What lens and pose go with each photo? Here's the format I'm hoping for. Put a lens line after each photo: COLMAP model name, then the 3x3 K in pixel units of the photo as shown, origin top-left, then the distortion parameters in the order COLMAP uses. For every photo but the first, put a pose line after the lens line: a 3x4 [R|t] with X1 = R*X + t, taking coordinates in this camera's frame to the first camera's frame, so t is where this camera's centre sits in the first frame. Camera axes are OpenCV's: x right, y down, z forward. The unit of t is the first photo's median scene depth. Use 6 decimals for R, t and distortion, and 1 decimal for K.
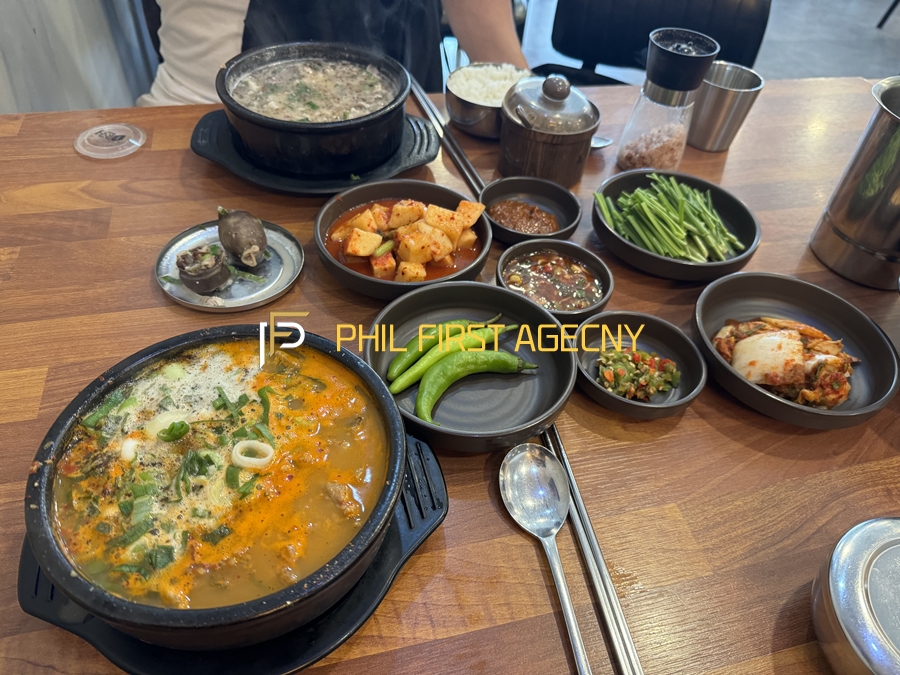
lens RADIAL K [[616.9, 0, 450.0], [0, 616.9, 337.5], [0, 0, 1]] dist [0.052552, -0.119566]
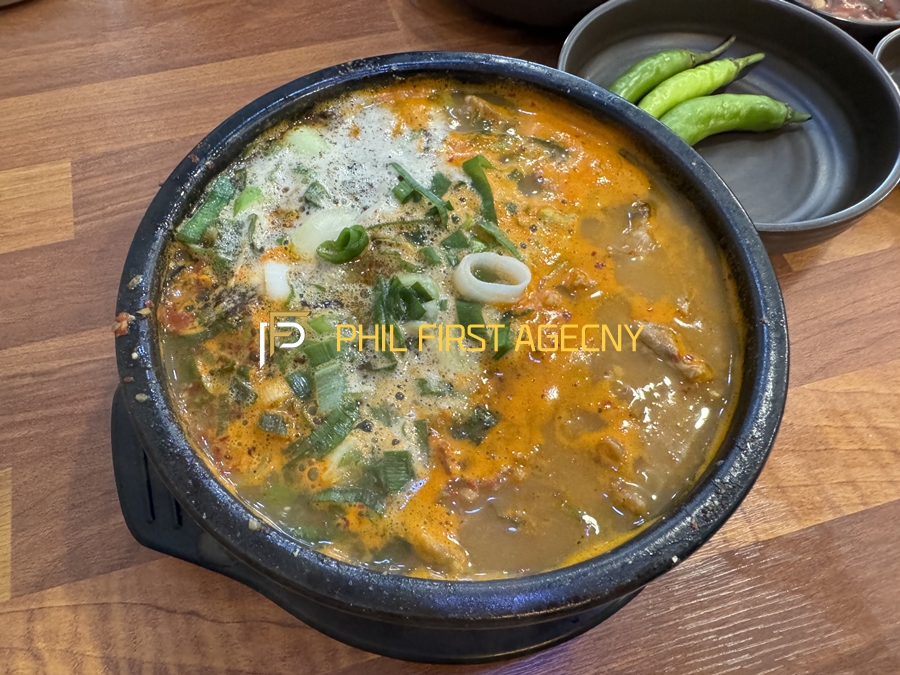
lens RADIAL K [[684.1, 0, 450.0], [0, 684.1, 337.5], [0, 0, 1]] dist [-0.001897, -0.005679]
pose [[0.997509, -0.043526, -0.055513, -0.318593], [0.057977, 0.954147, 0.293669, 0.055839], [0.040186, -0.296156, 0.954294, 0.388777]]
